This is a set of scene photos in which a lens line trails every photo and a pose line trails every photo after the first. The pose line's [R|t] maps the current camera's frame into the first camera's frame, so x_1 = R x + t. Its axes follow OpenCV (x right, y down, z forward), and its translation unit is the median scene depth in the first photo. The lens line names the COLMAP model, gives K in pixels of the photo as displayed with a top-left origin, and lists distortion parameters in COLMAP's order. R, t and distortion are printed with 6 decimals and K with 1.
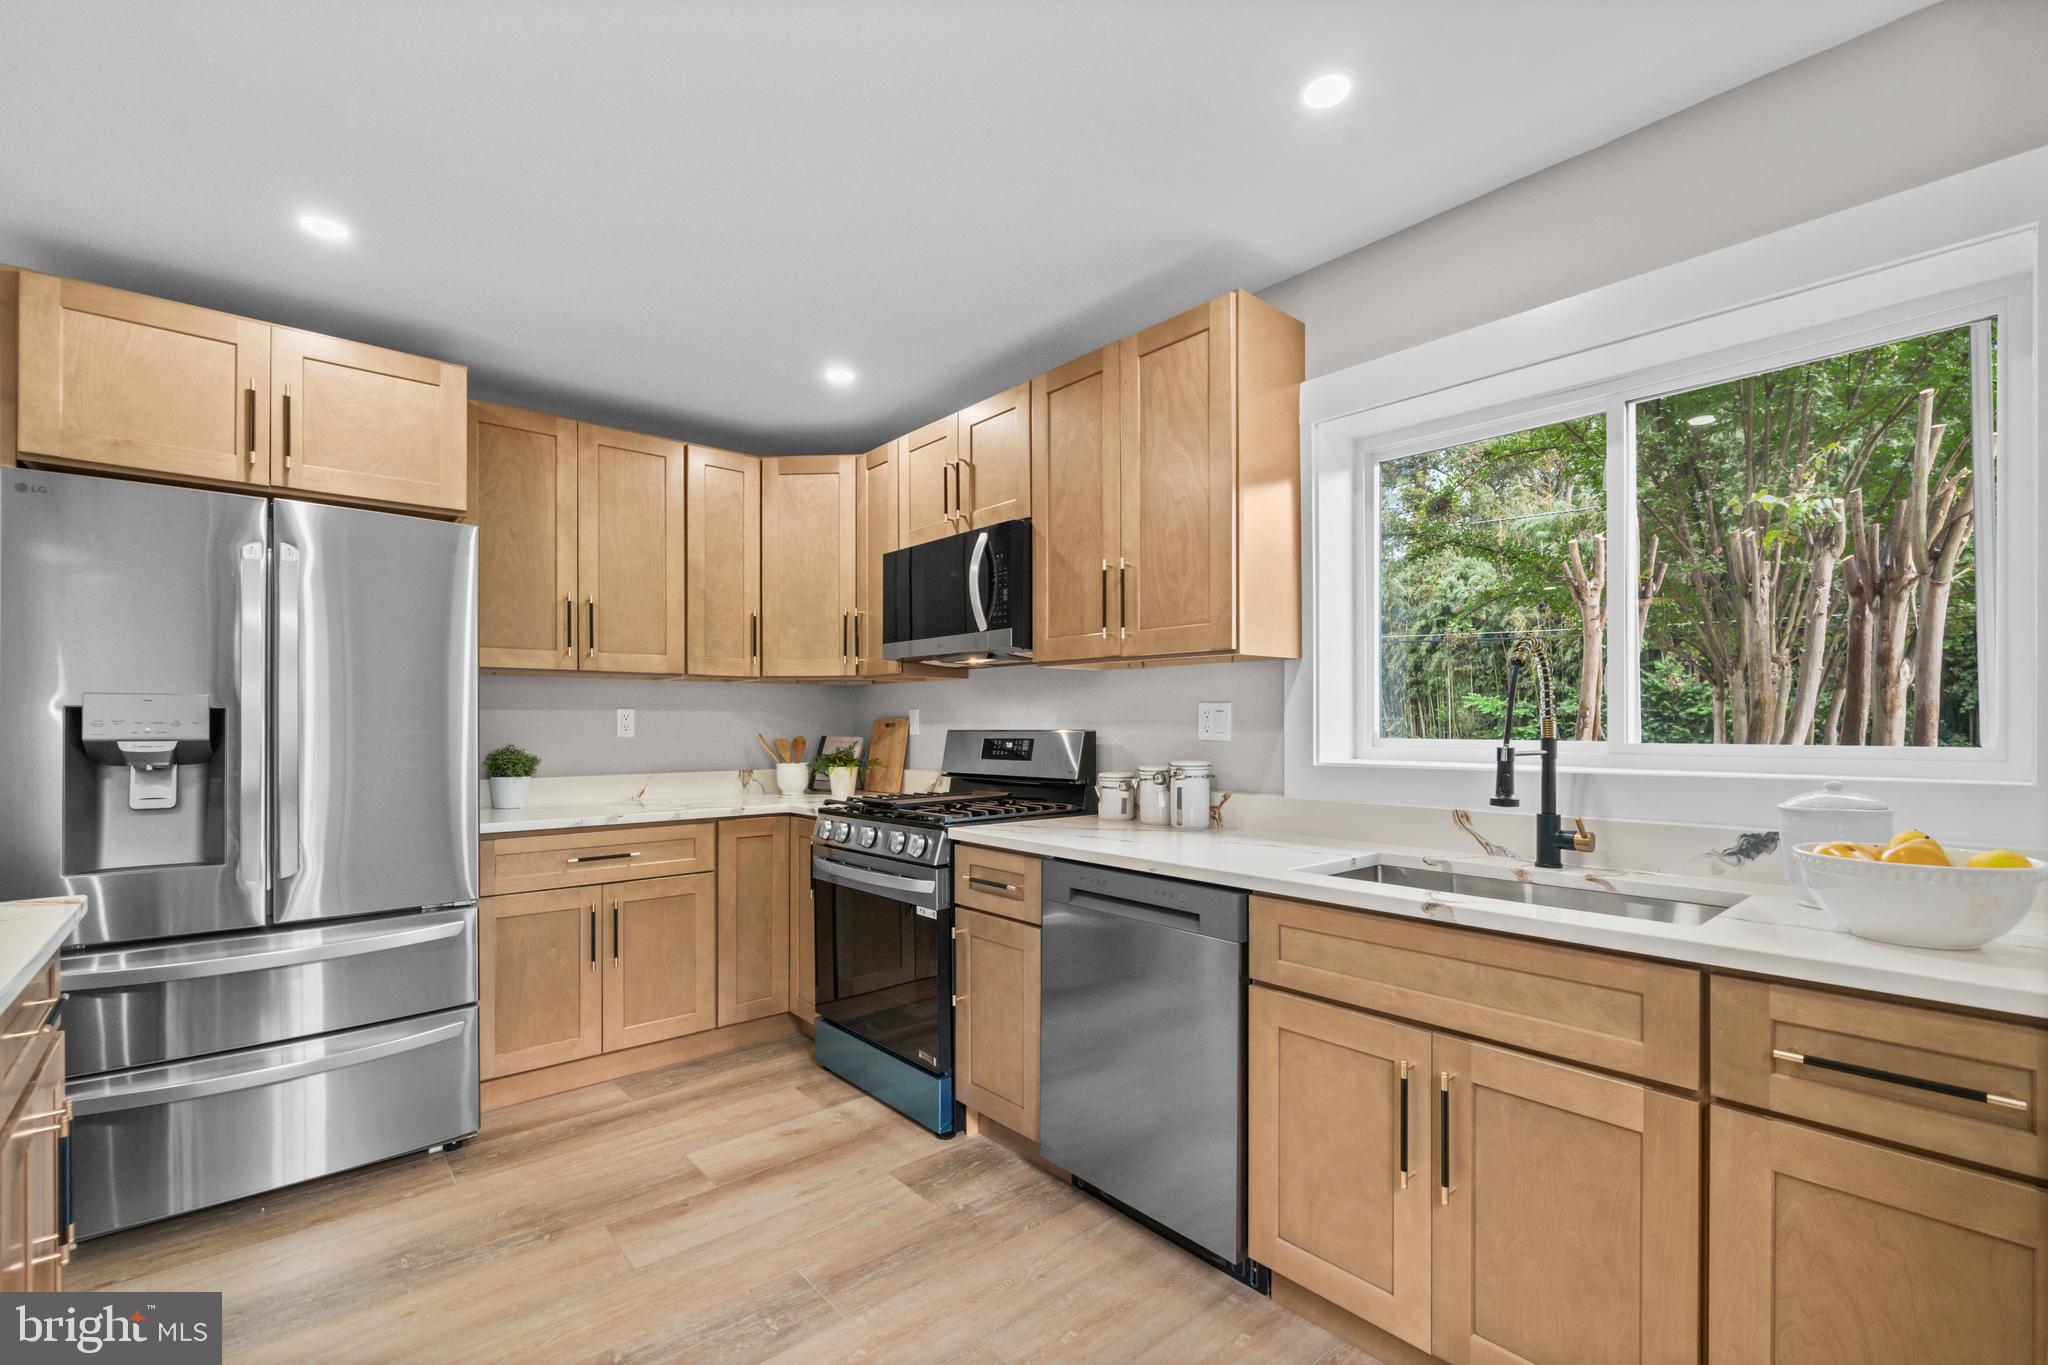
lens RADIAL K [[883.2, 0, 1029.5], [0, 883.2, 726.3], [0, 0, 1]] dist [-0.000323, 0.000058]
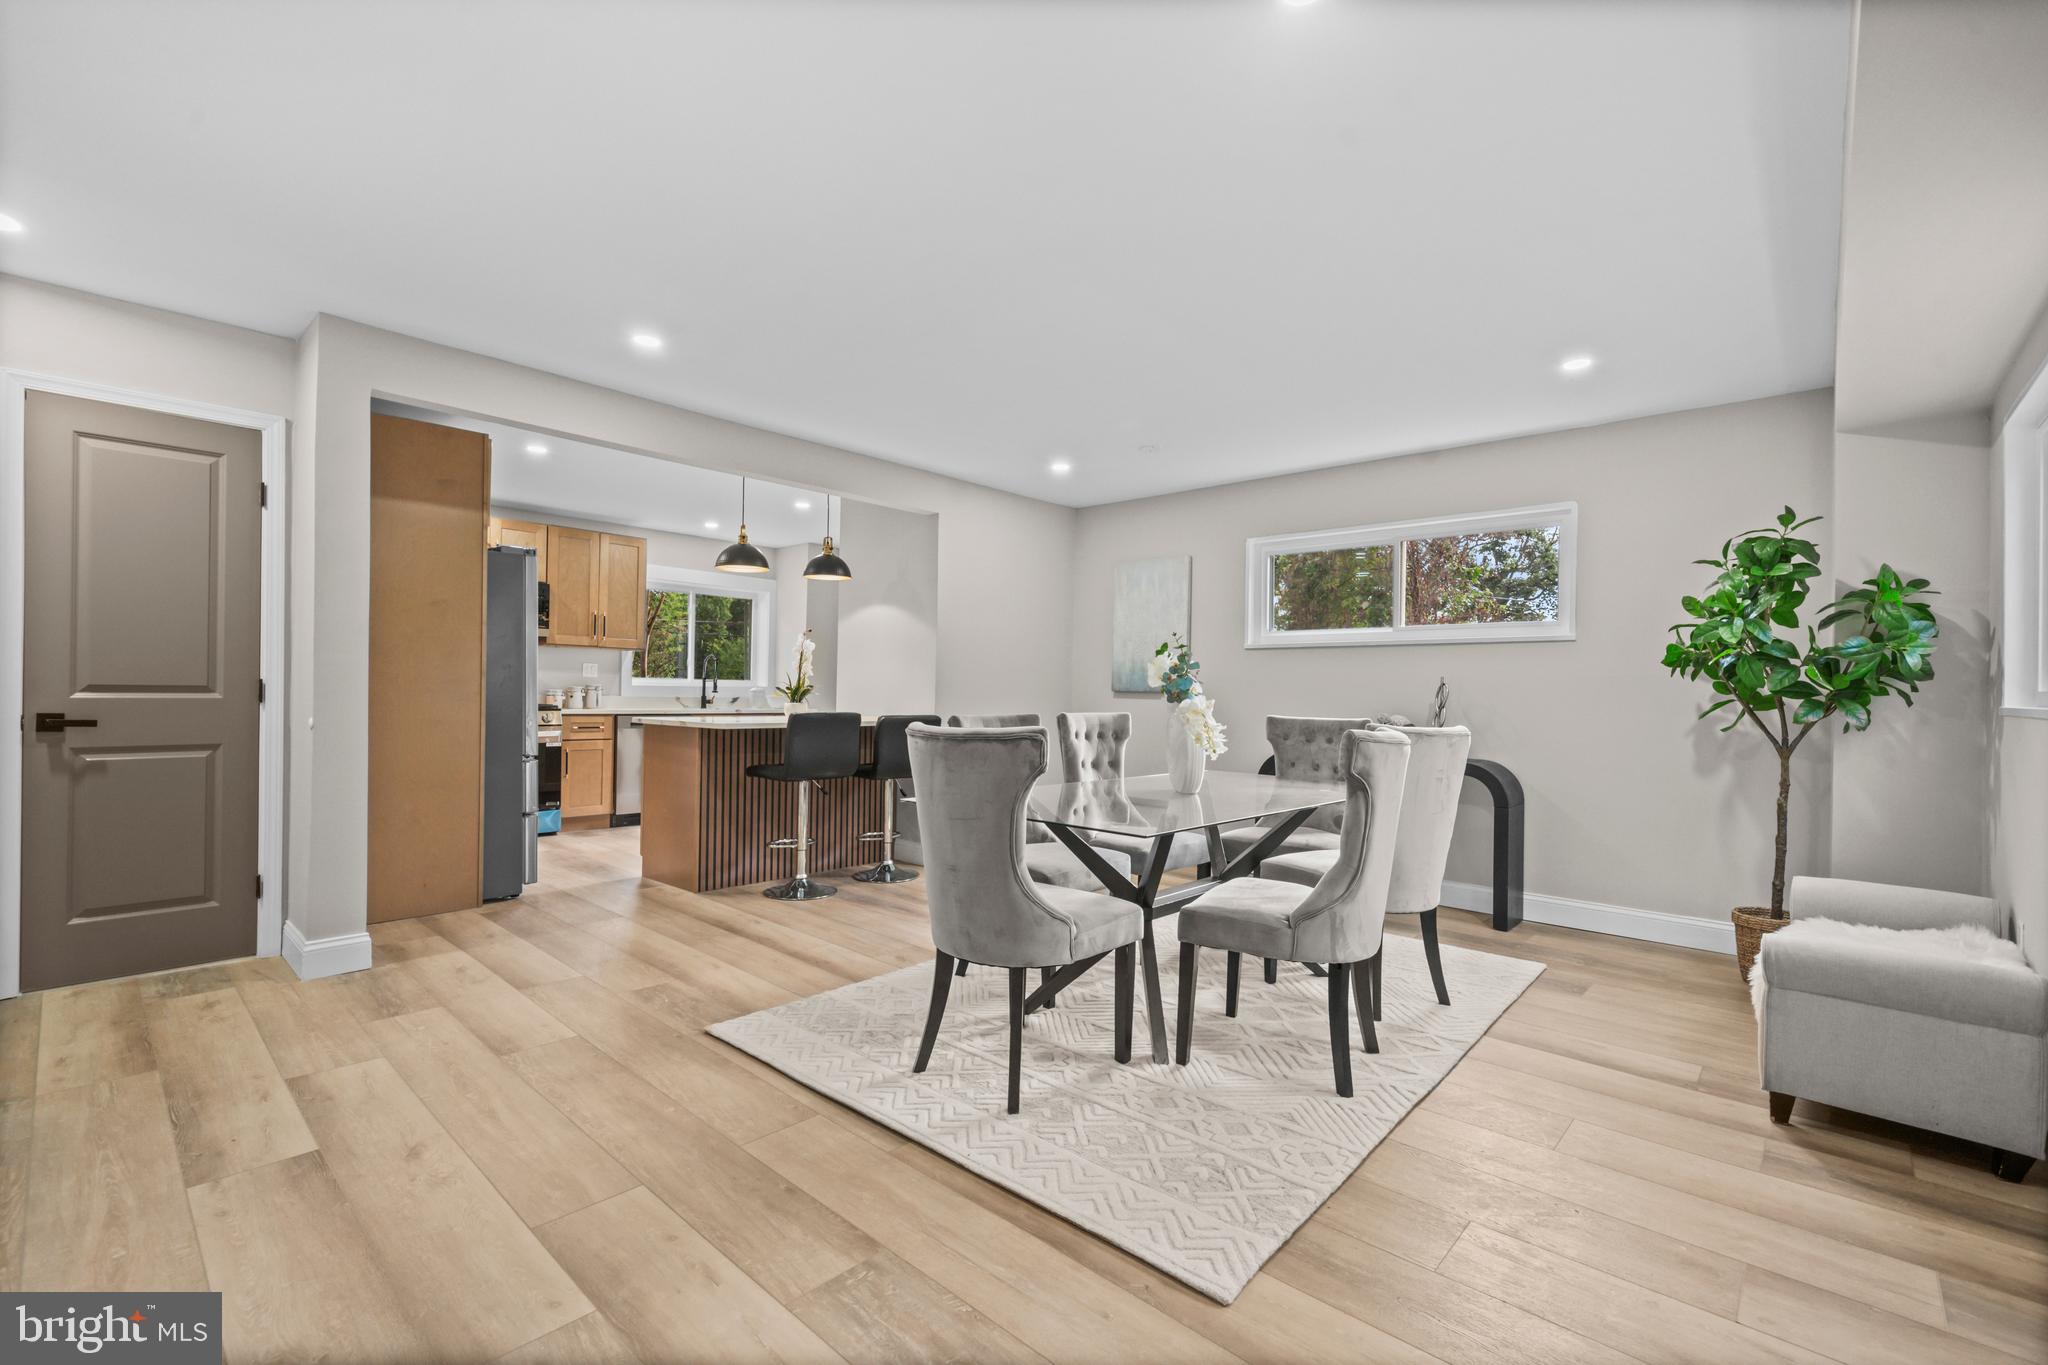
lens RADIAL K [[885.0, 0, 1024.0], [0, 885.0, 682.5], [0, 0, 1]] dist [-0.000981, -0.000287]
pose [[-0.113067, 0.014115, 0.993487, -2.788565], [-0.011093, 0.999819, -0.015467, 0.063429], [-0.993525, -0.012769, -0.112890, -0.022072]]
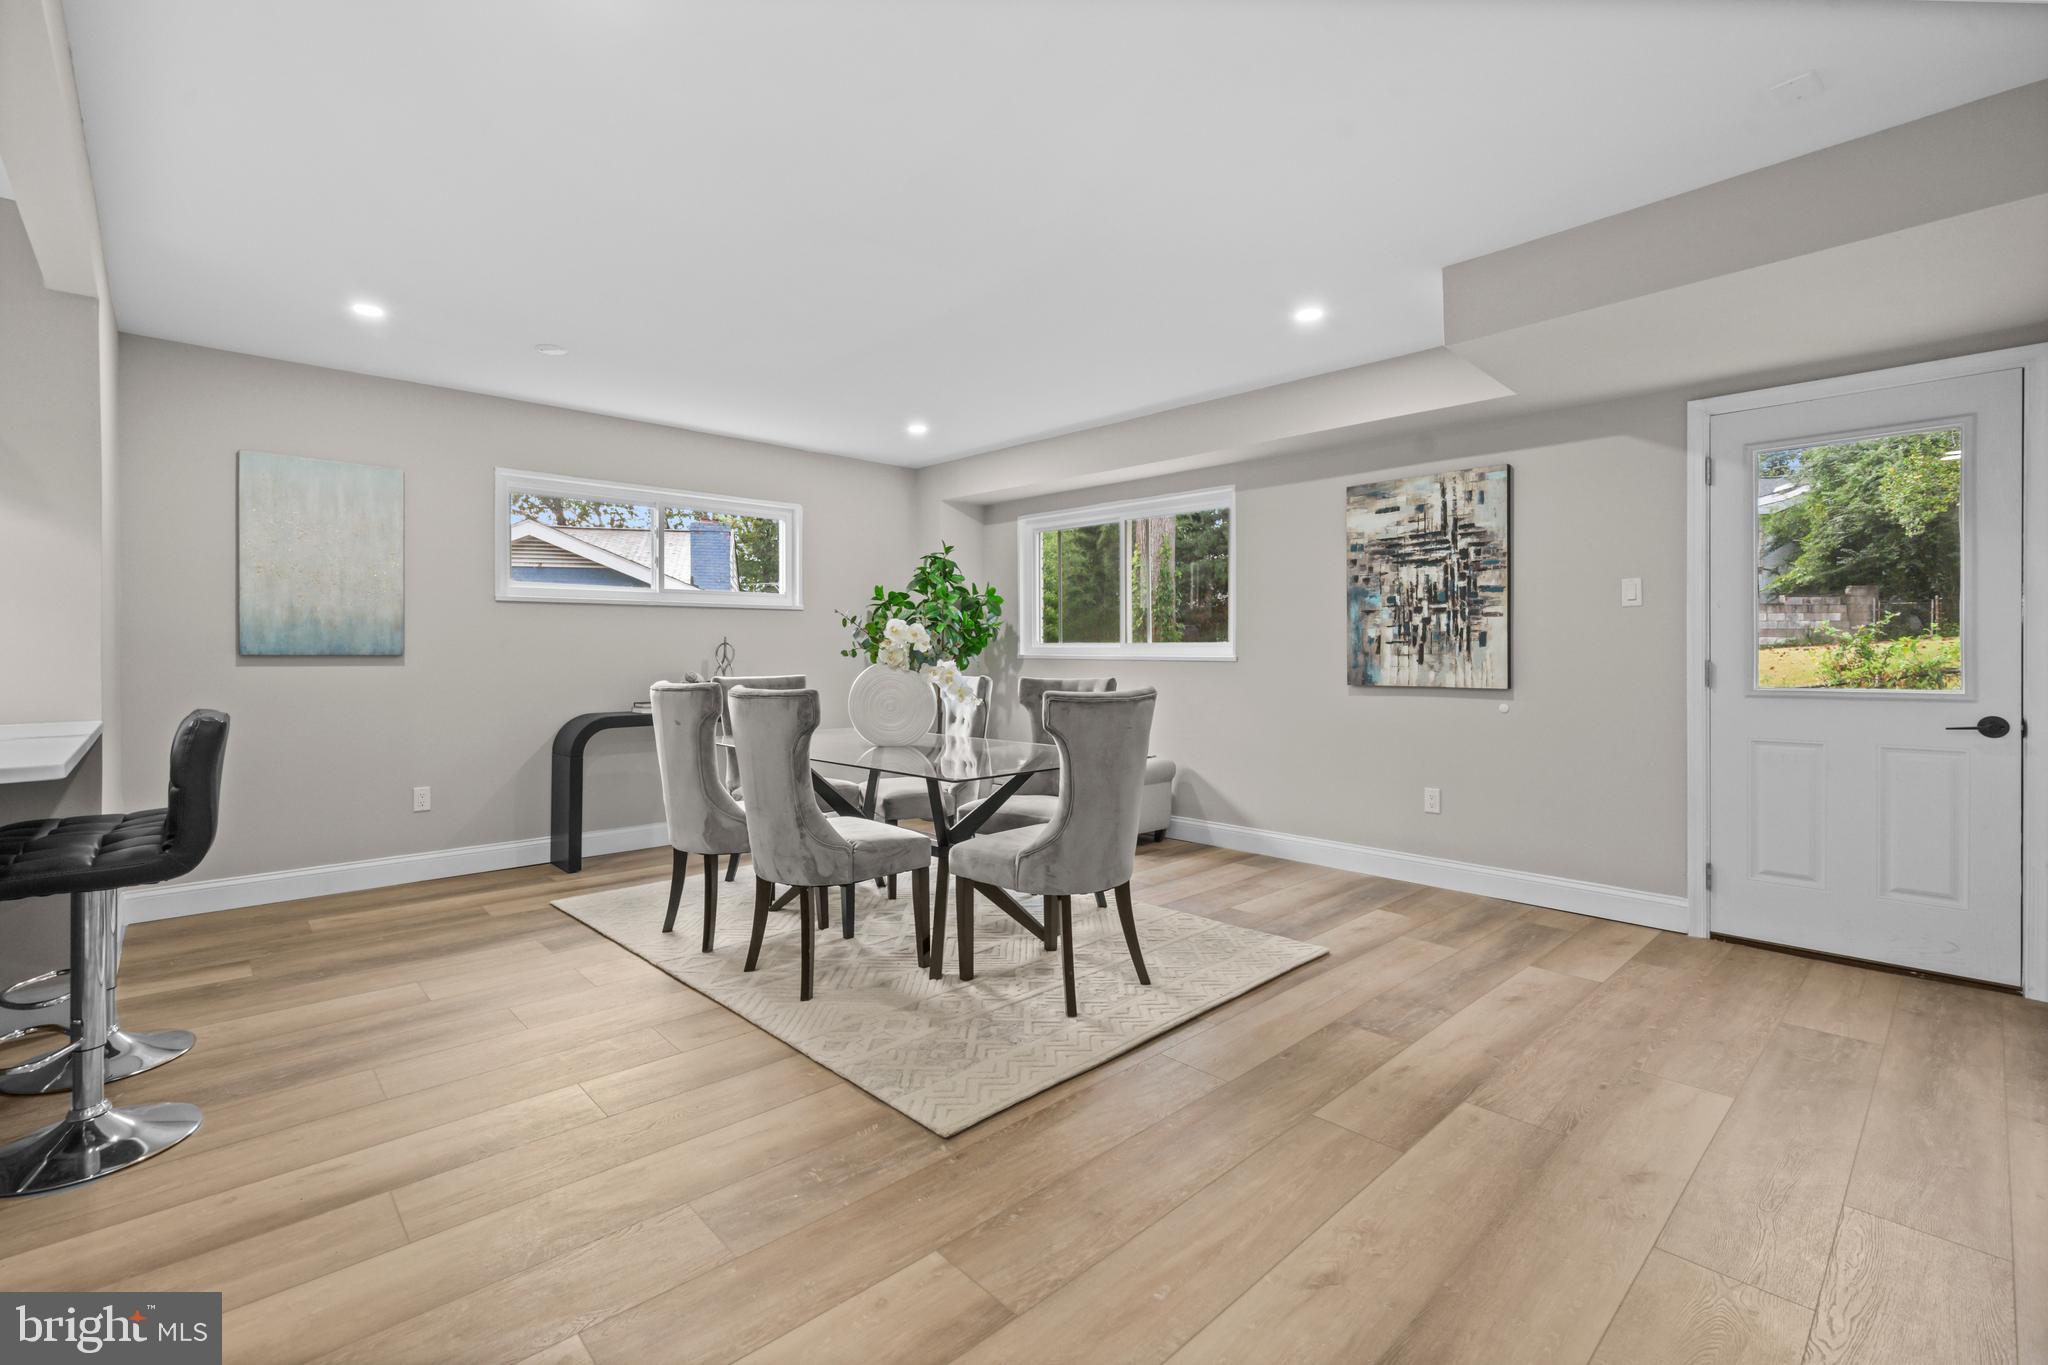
lens RADIAL K [[898.6, 0, 1014.3], [0, 898.6, 663.6], [0, 0, 1]] dist [0.000759, -0.000289]
pose [[-0.999420, 0.006209, -0.033470, -1.665797], [0.005560, 0.999795, 0.019456, 0.038715], [0.033584, 0.019259, -0.999250, 1.064595]]
